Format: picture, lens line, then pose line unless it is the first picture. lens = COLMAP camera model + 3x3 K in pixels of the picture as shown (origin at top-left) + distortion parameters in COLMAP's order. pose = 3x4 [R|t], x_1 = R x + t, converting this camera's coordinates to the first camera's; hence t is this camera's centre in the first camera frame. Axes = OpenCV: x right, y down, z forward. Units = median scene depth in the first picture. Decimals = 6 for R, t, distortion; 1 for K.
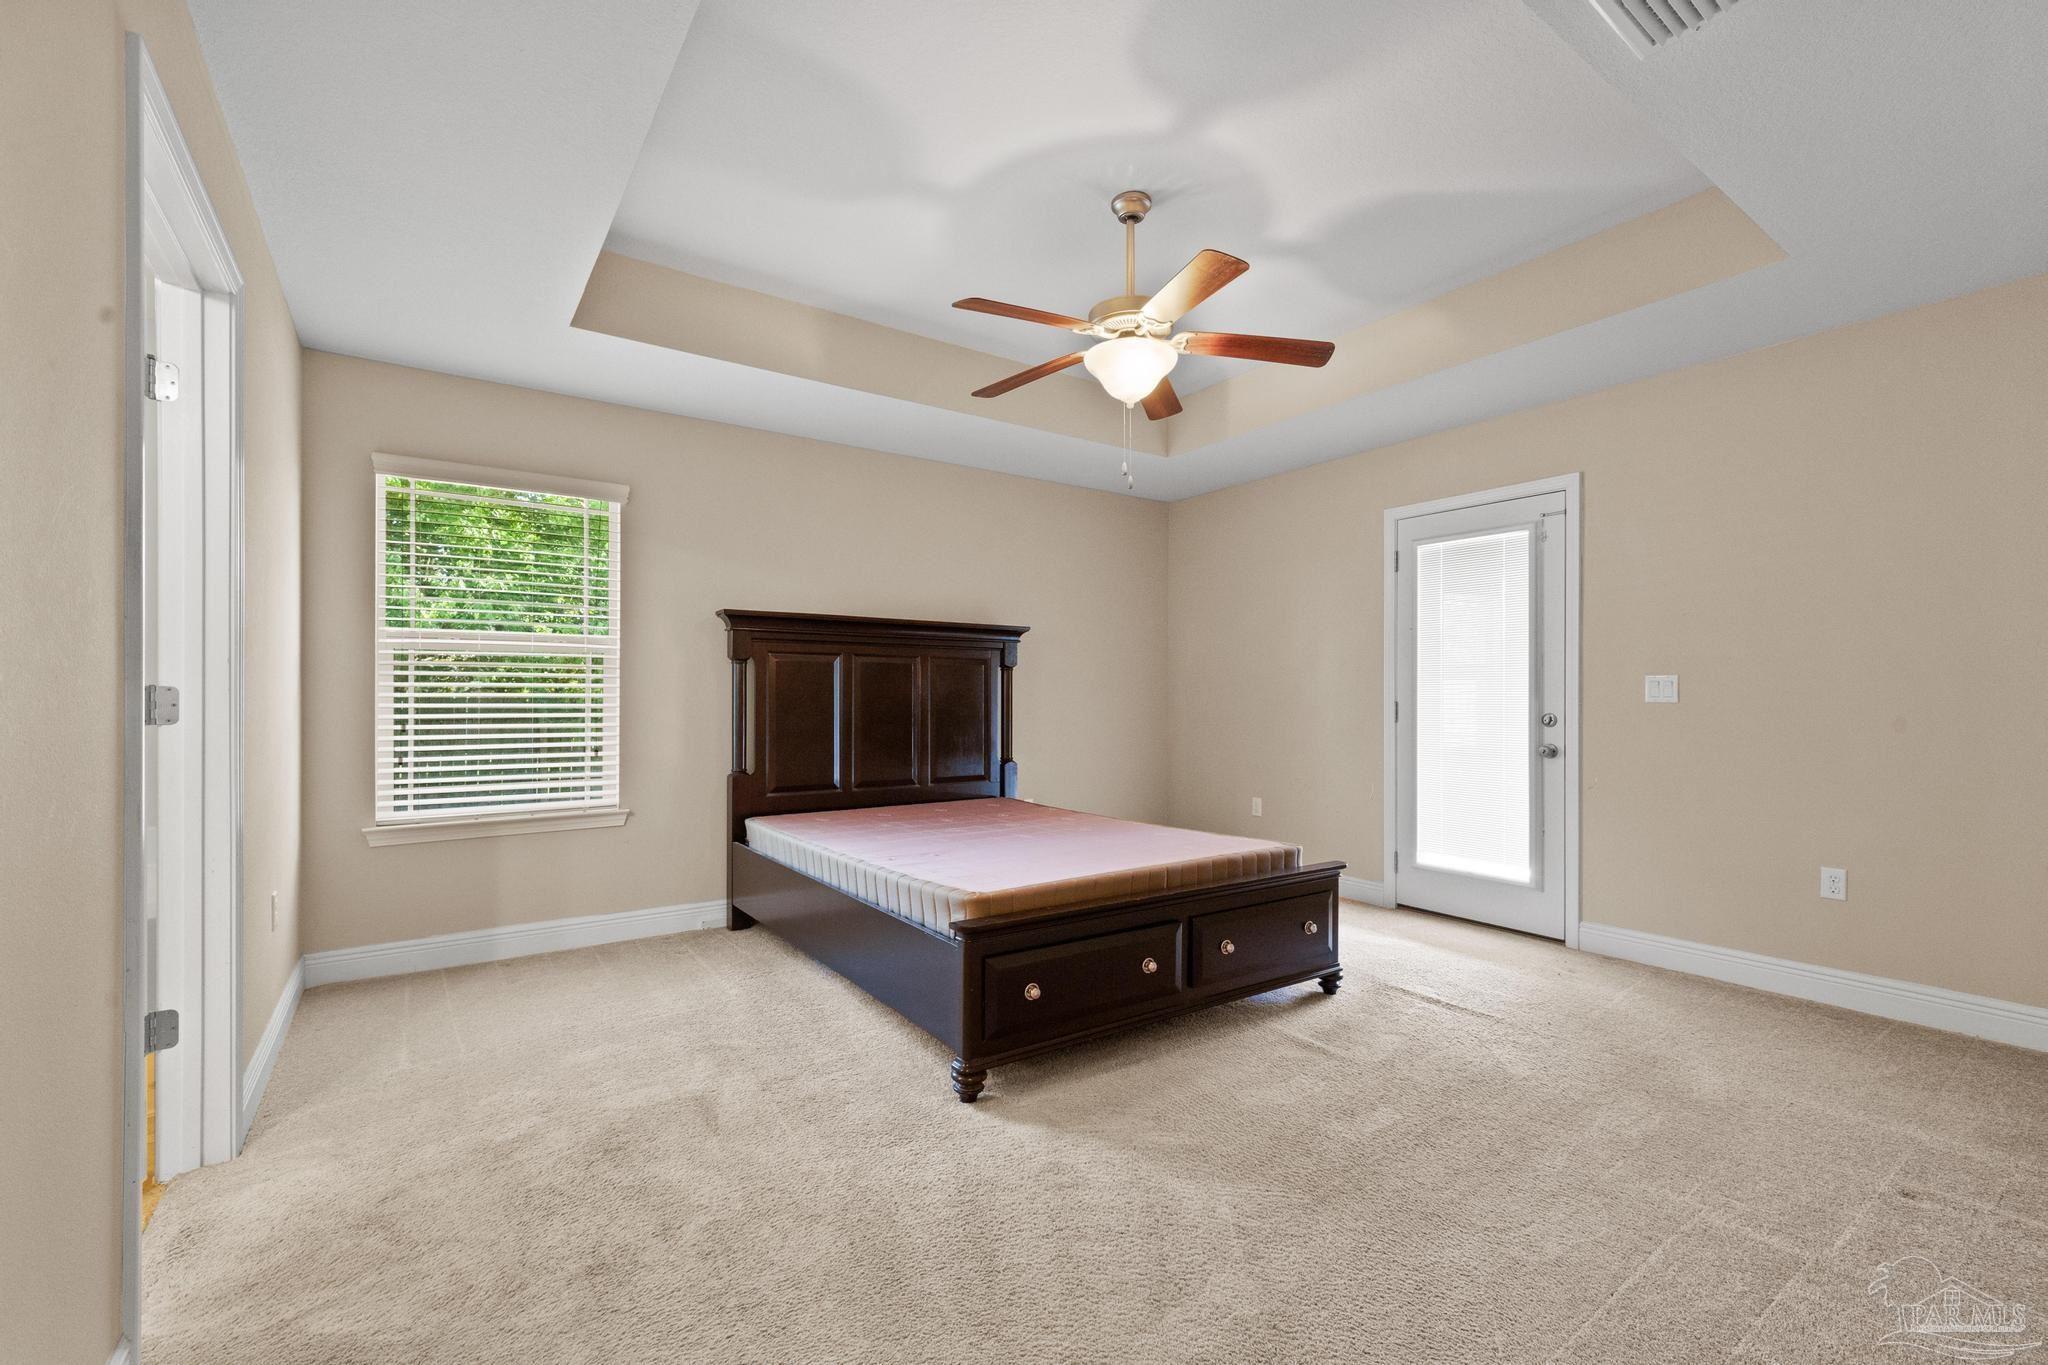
lens RADIAL K [[867.9, 0, 1024.7], [0, 867.9, 689.2], [0, 0, 1]] dist [0.002619, 0.000352]
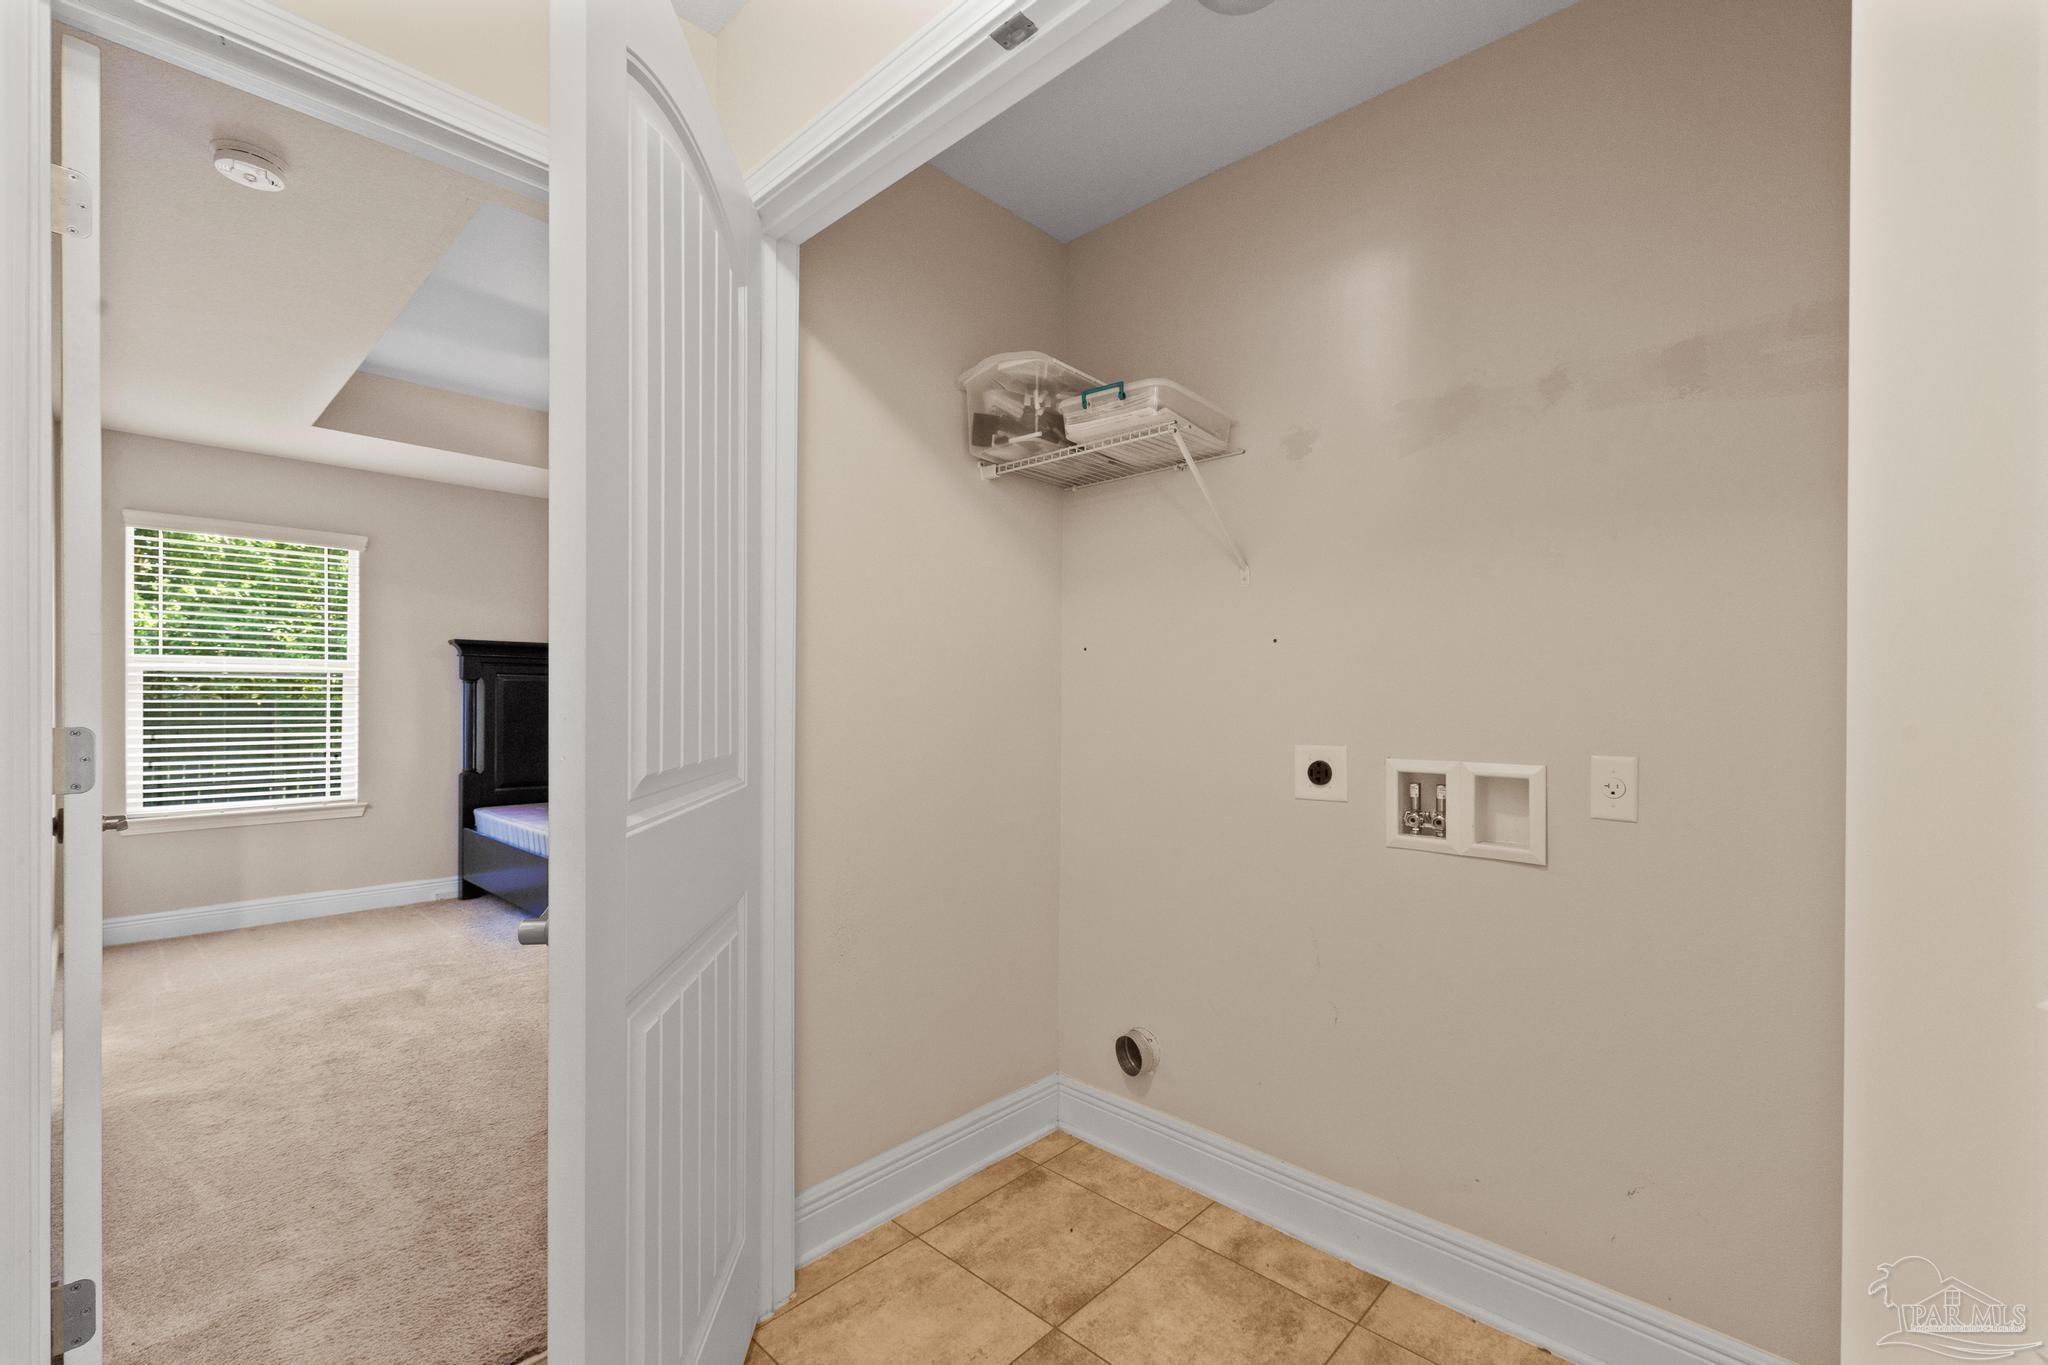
lens RADIAL K [[867.9, 0, 1025.4], [0, 867.9, 694.7], [0, 0, 1]] dist [0.002619, 0.000352]
pose [[0.978693, 0.003496, 0.205302, 0.218920], [-0.004660, 0.999976, 0.005190, -0.026754], [-0.205278, -0.006036, 0.978685, -0.423882]]
